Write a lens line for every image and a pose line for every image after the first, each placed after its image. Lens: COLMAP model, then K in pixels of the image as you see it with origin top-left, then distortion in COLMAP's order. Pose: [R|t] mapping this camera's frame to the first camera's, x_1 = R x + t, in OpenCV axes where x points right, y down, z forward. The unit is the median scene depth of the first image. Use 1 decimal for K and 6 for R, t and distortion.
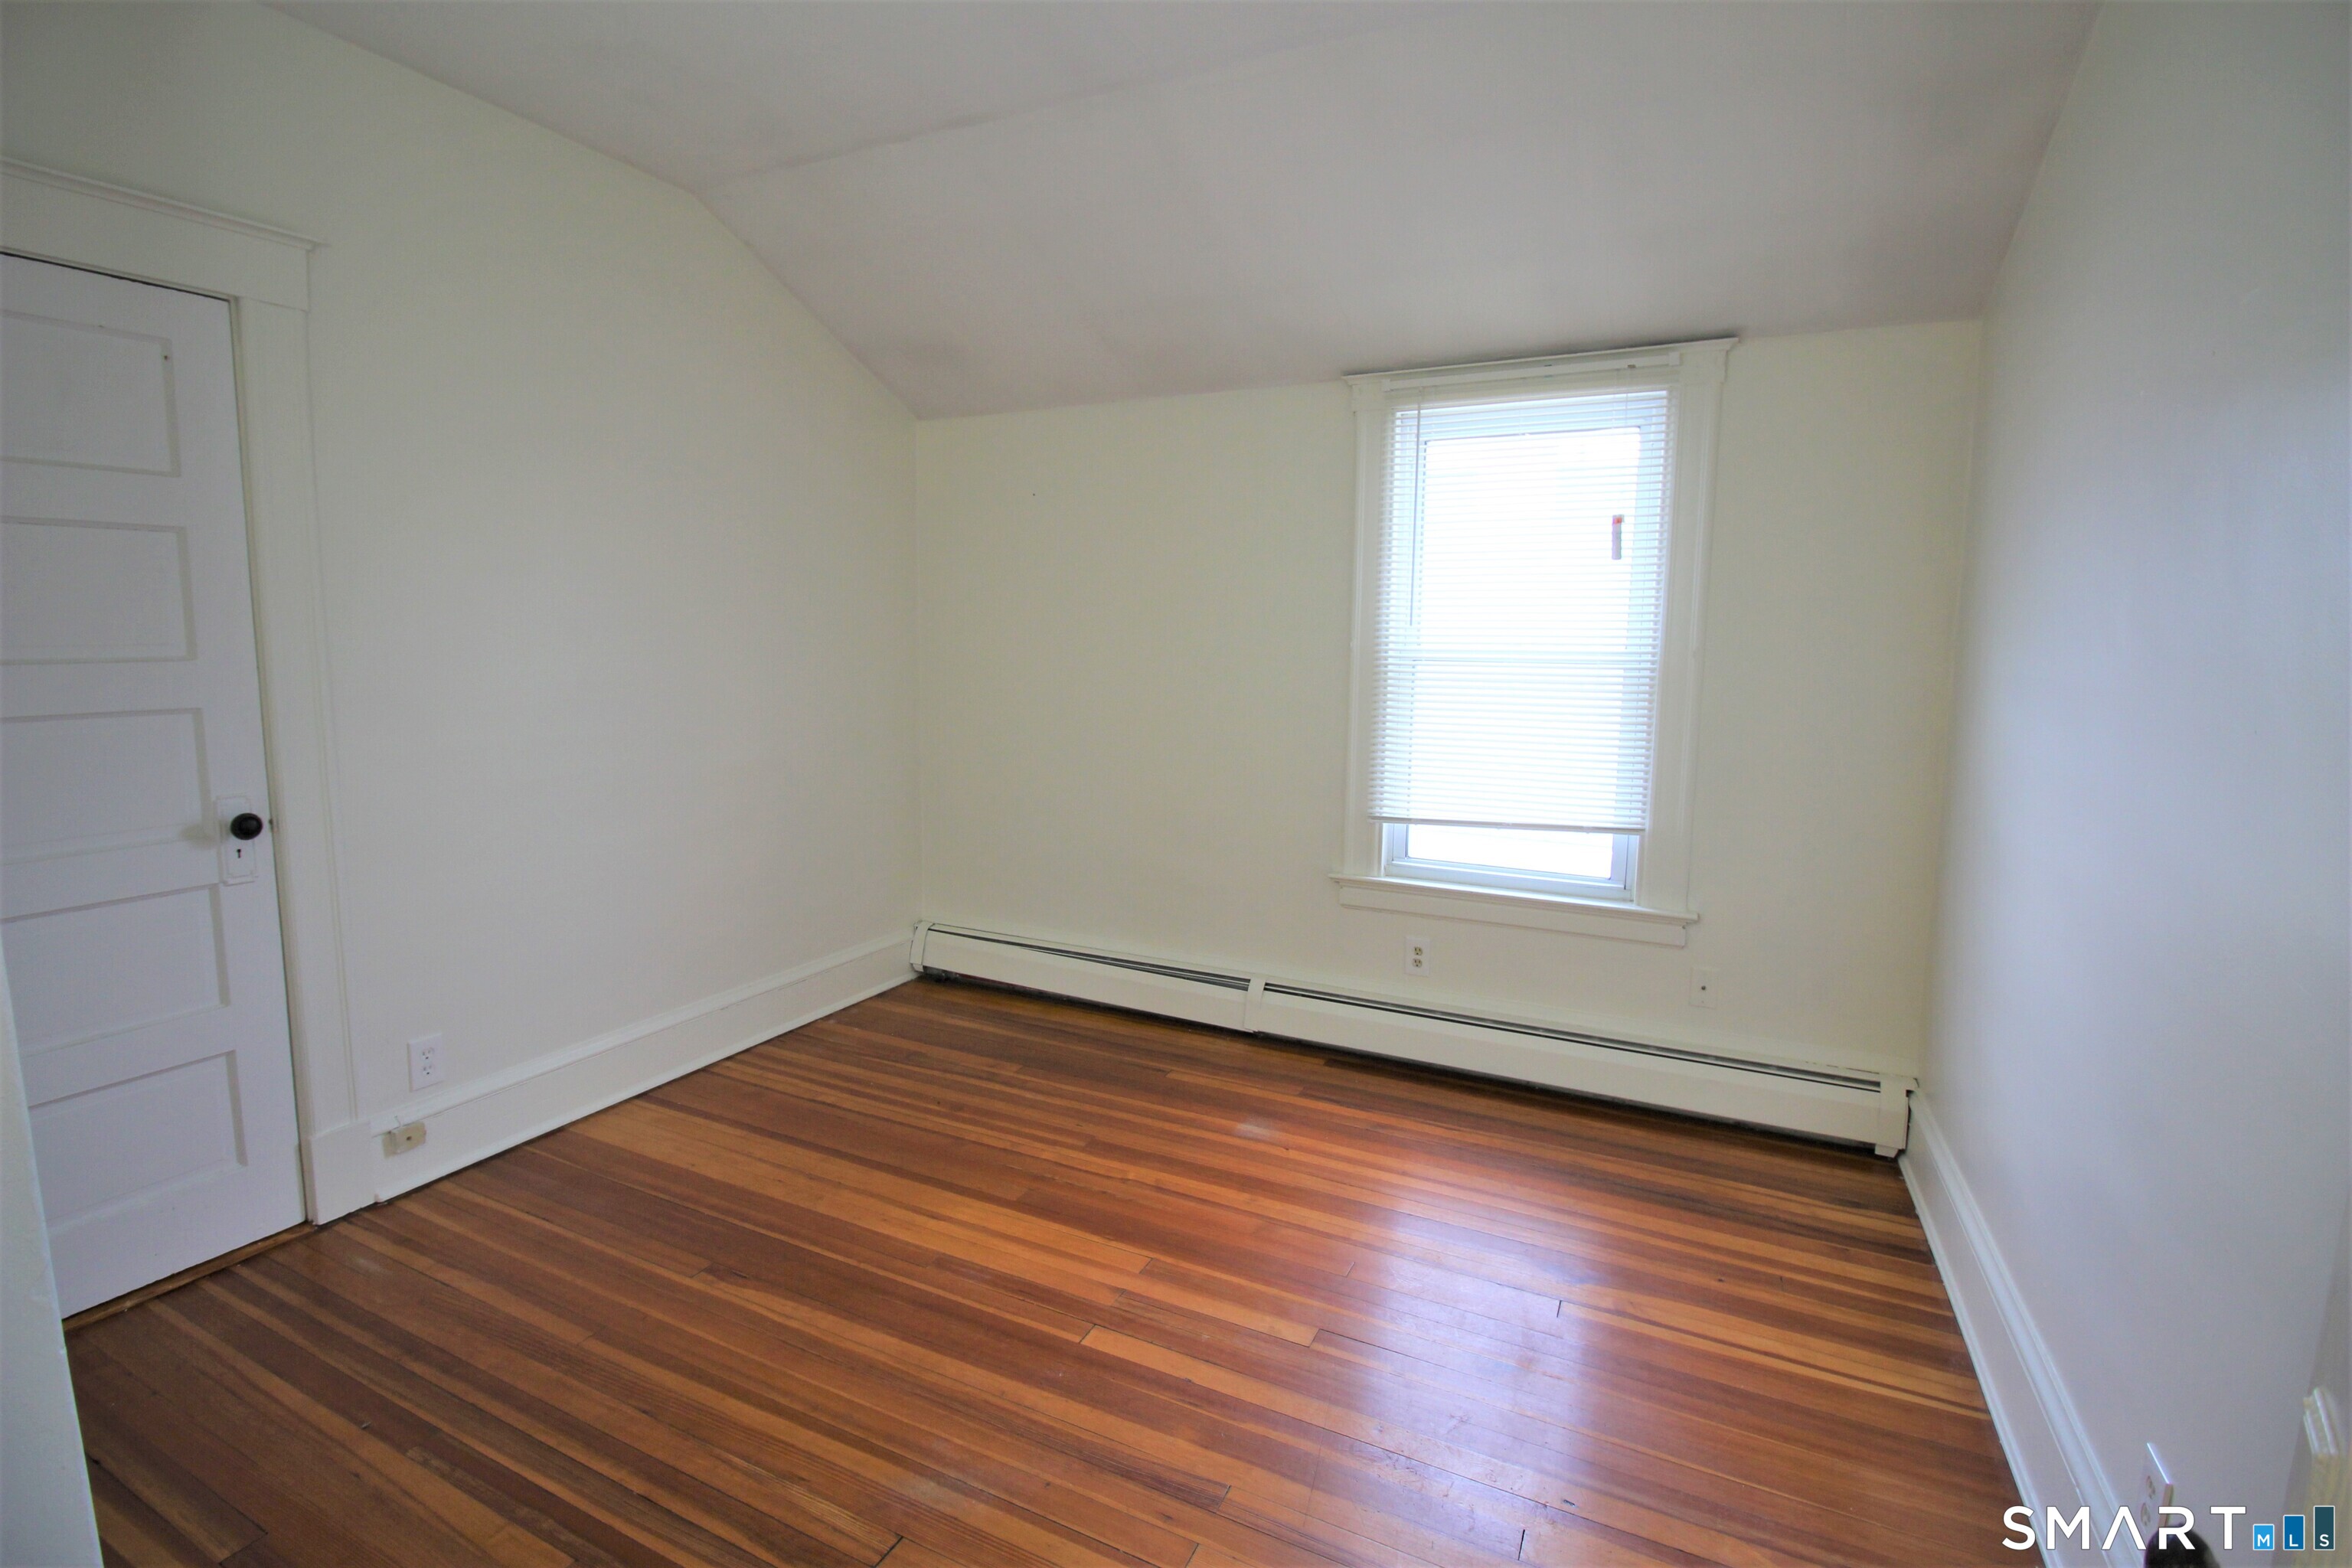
lens RADIAL K [[1088.4, 0, 1159.5], [0, 1088.4, 776.9], [0, 0, 1]] dist [-0.008076, -0.005619]
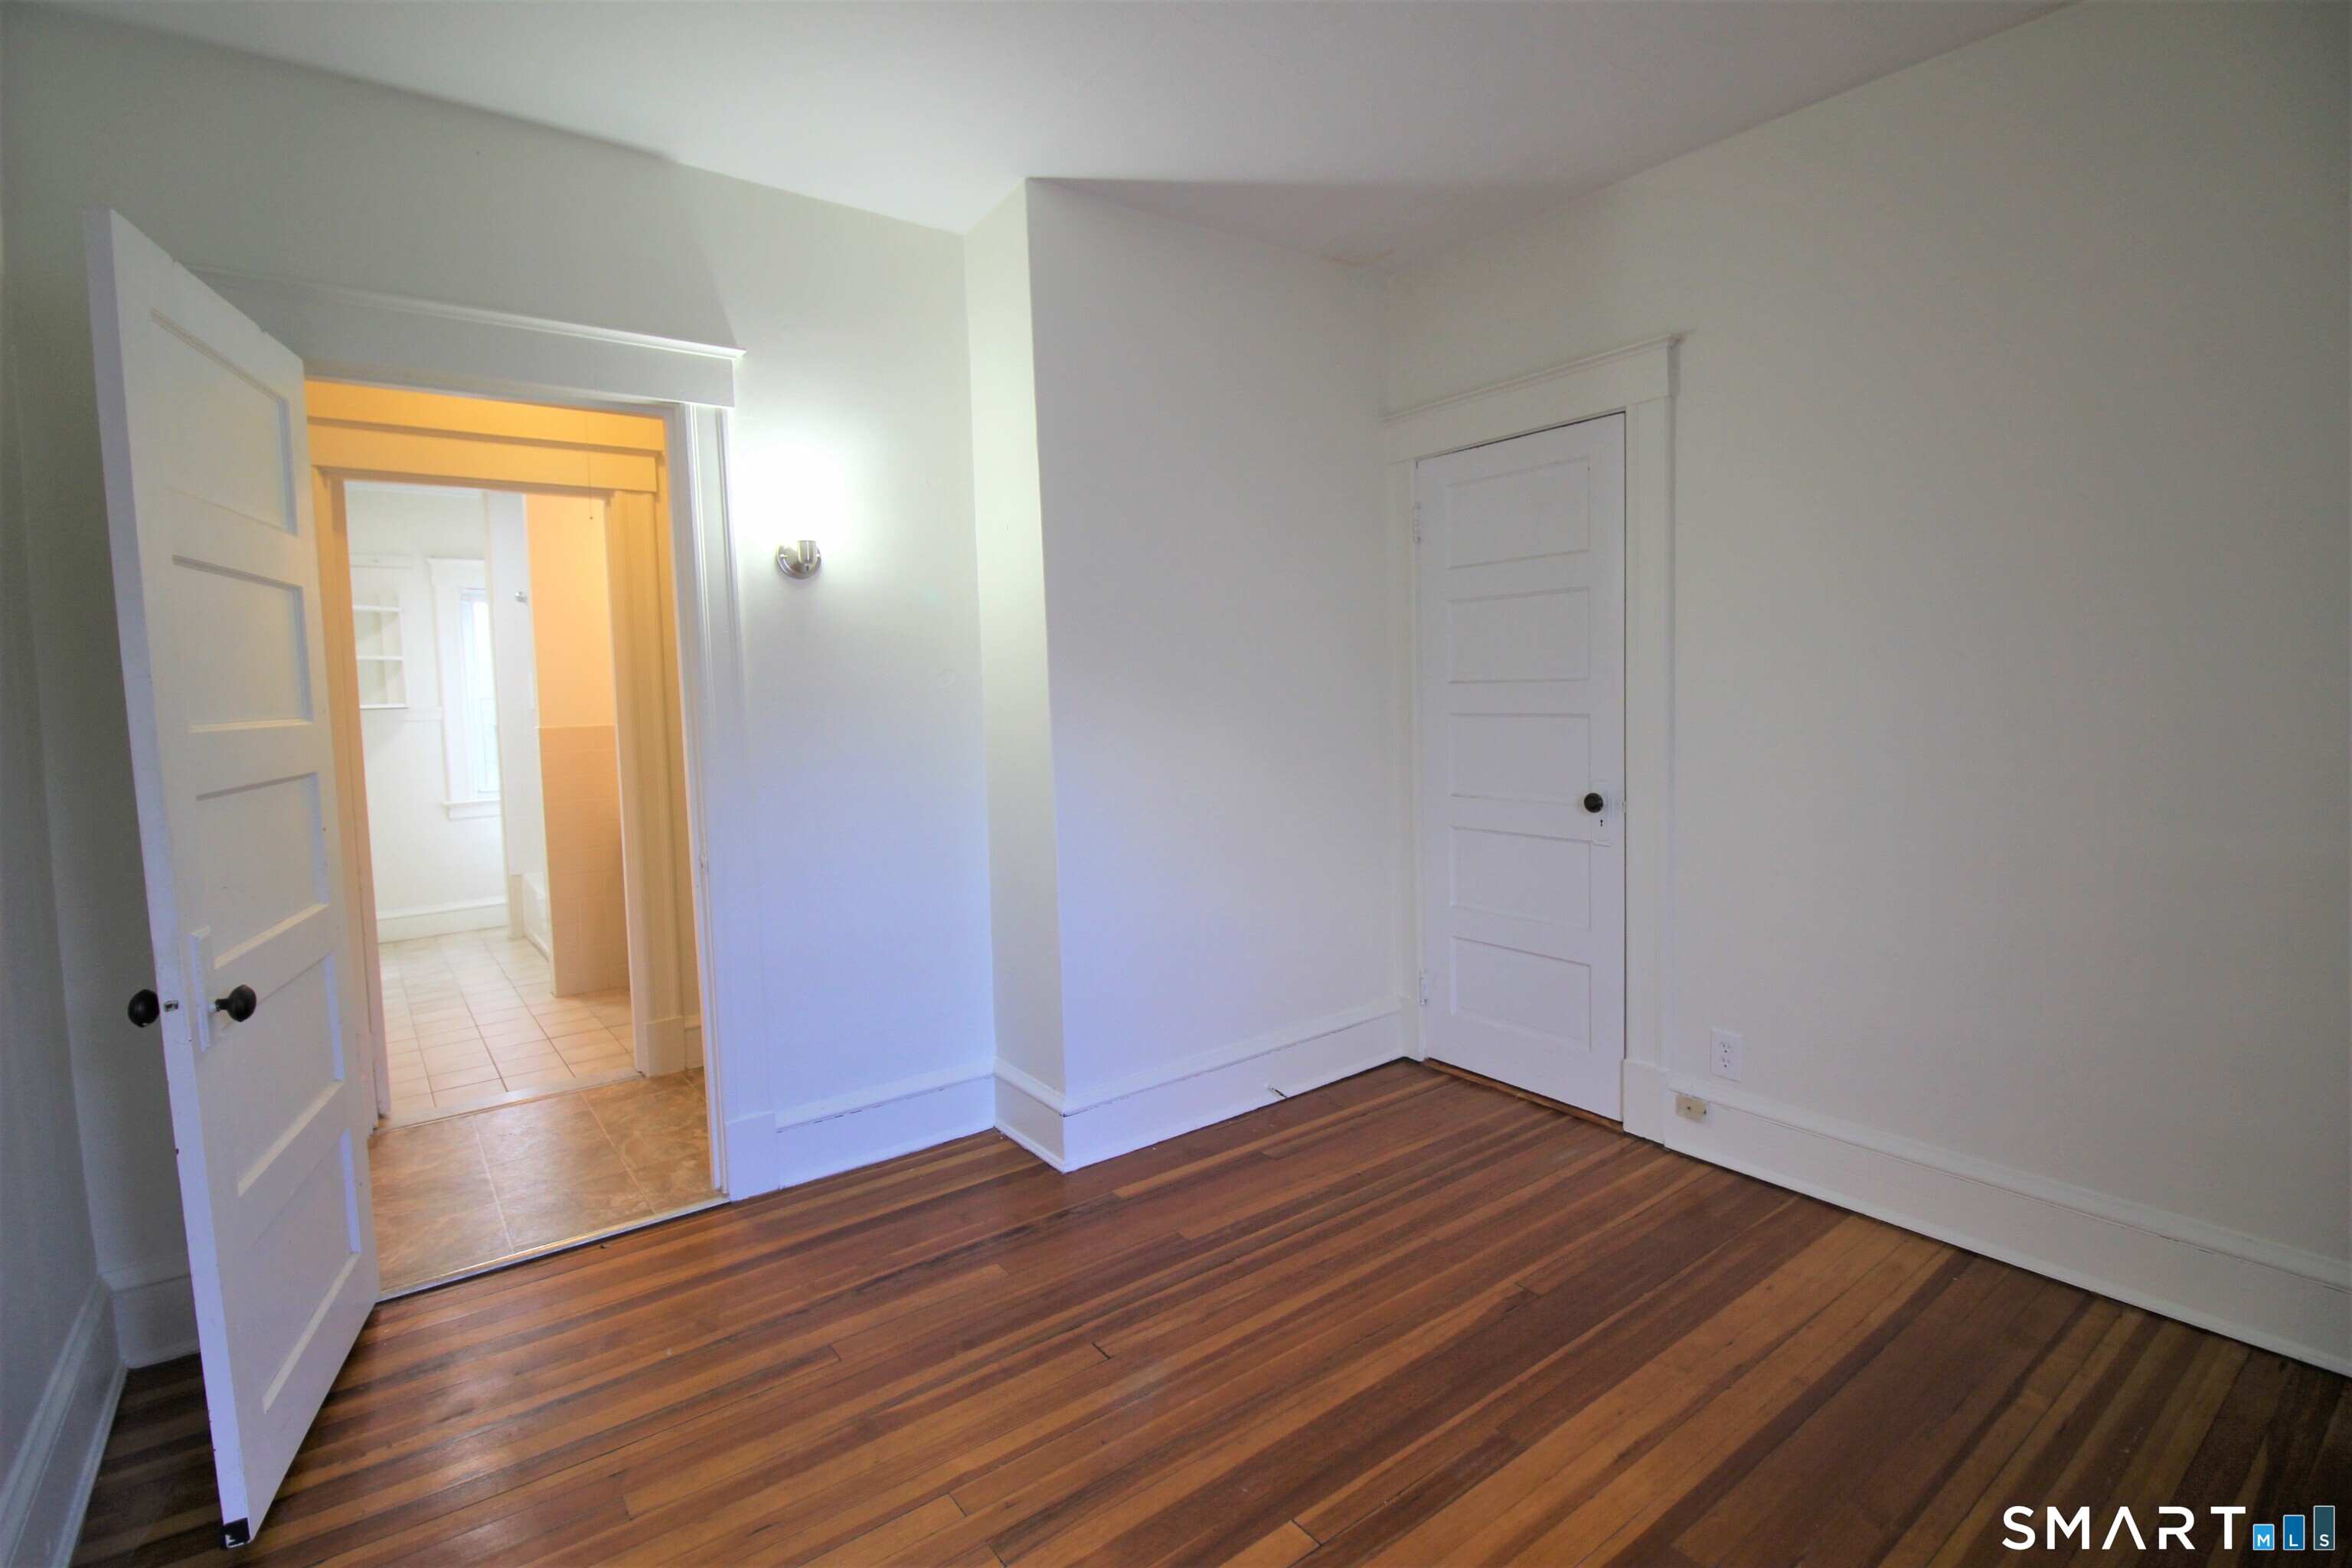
lens RADIAL K [[1088.4, 0, 1166.8], [0, 1088.4, 771.5], [0, 0, 1]] dist [-0.008076, -0.005619]
pose [[-0.451266, 0.072058, -0.889475, 0.570120], [-0.100132, 0.986352, 0.130707, -0.111438], [0.886754, 0.148048, -0.437892, 1.045372]]
